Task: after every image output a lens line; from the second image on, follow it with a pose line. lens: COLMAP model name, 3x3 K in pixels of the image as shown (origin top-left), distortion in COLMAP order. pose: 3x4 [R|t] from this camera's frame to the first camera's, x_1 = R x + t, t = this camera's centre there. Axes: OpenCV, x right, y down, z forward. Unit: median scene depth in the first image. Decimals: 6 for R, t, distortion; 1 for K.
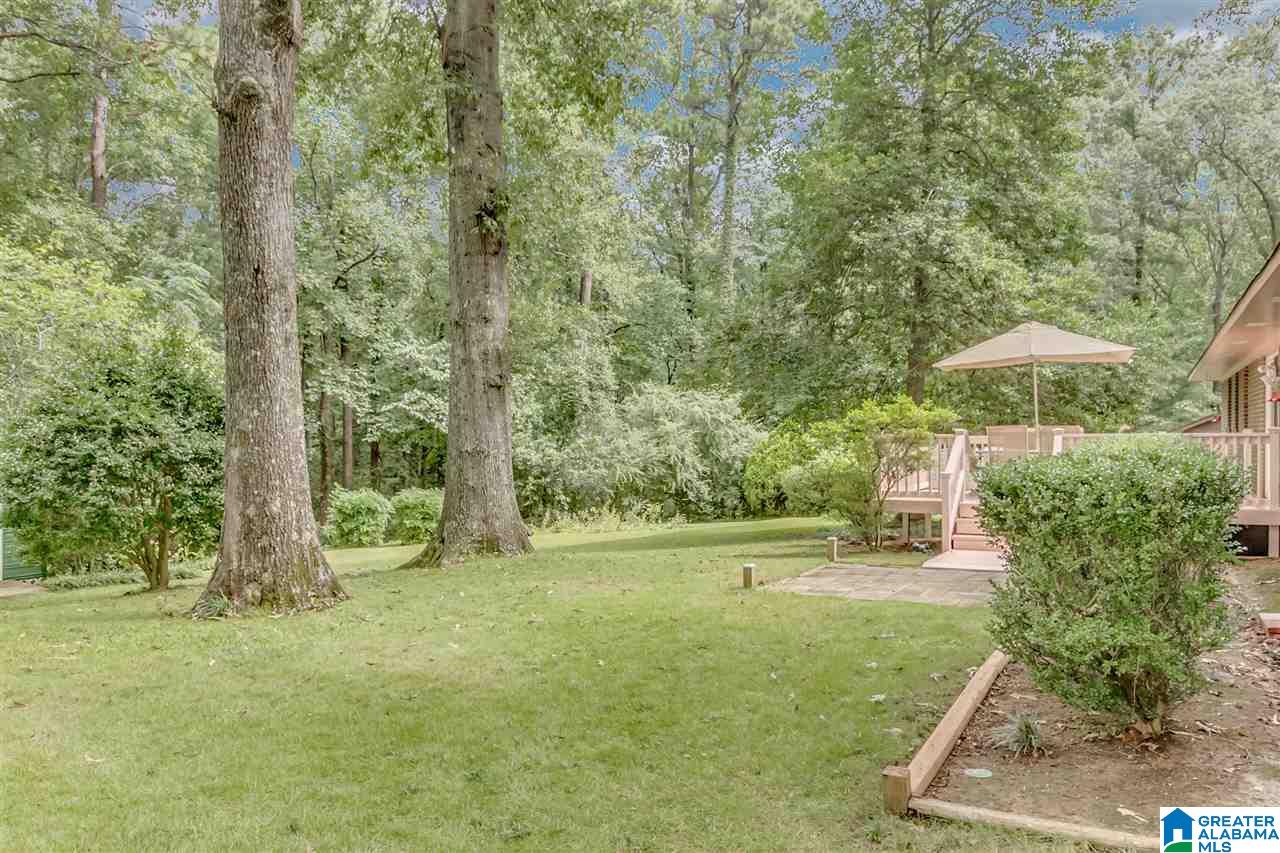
lens RADIAL K [[940.1, 0, 644.7], [0, 940.1, 433.5], [0, 0, 1]] dist [-0.012041, -0.001279]
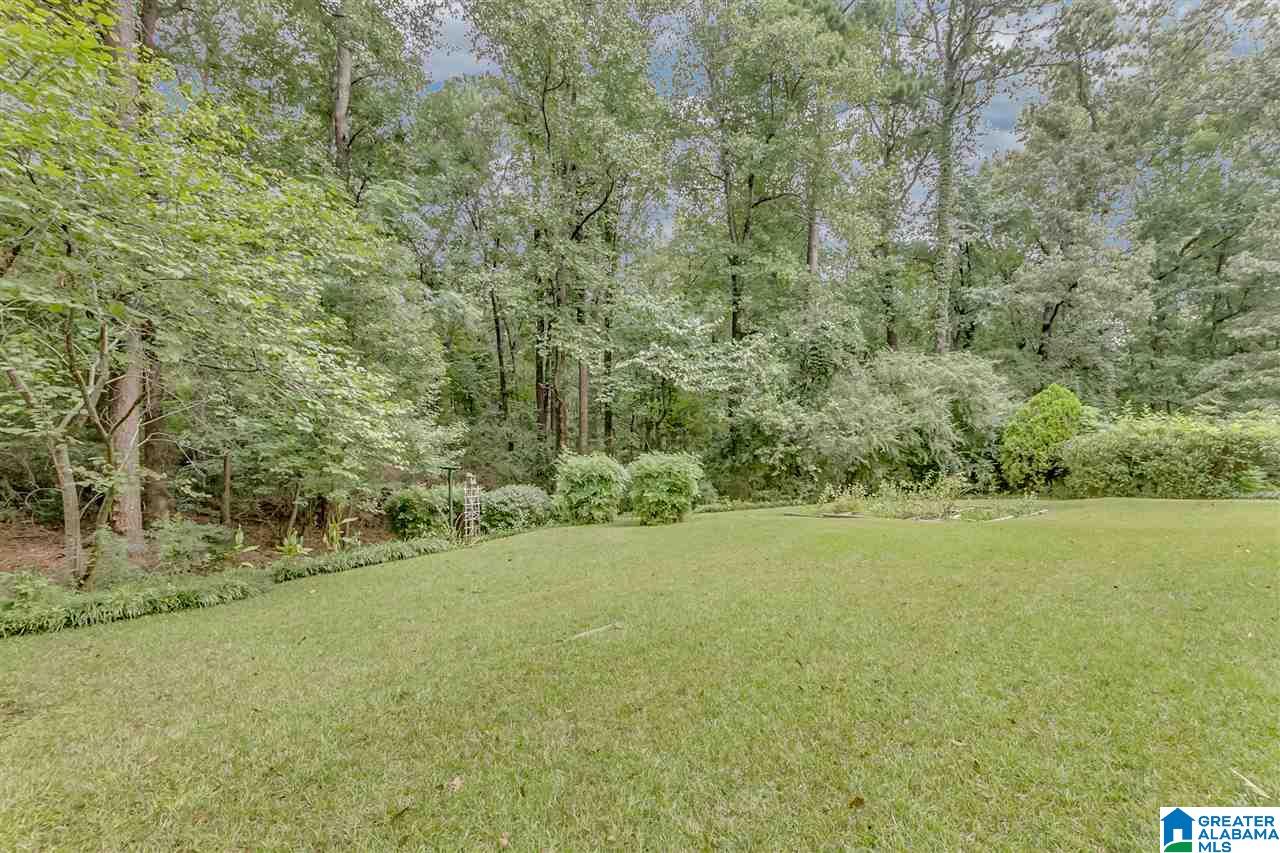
lens RADIAL K [[597.1, 0, 649.2], [0, 597.1, 431.7], [0, 0, 1]] dist [-0.016018, 0.003262]
pose [[0.978003, 0.003984, -0.208555, -0.124435], [-0.003239, 0.999987, 0.003915, 0.033278], [0.208568, -0.003153, 0.978003, 0.429432]]
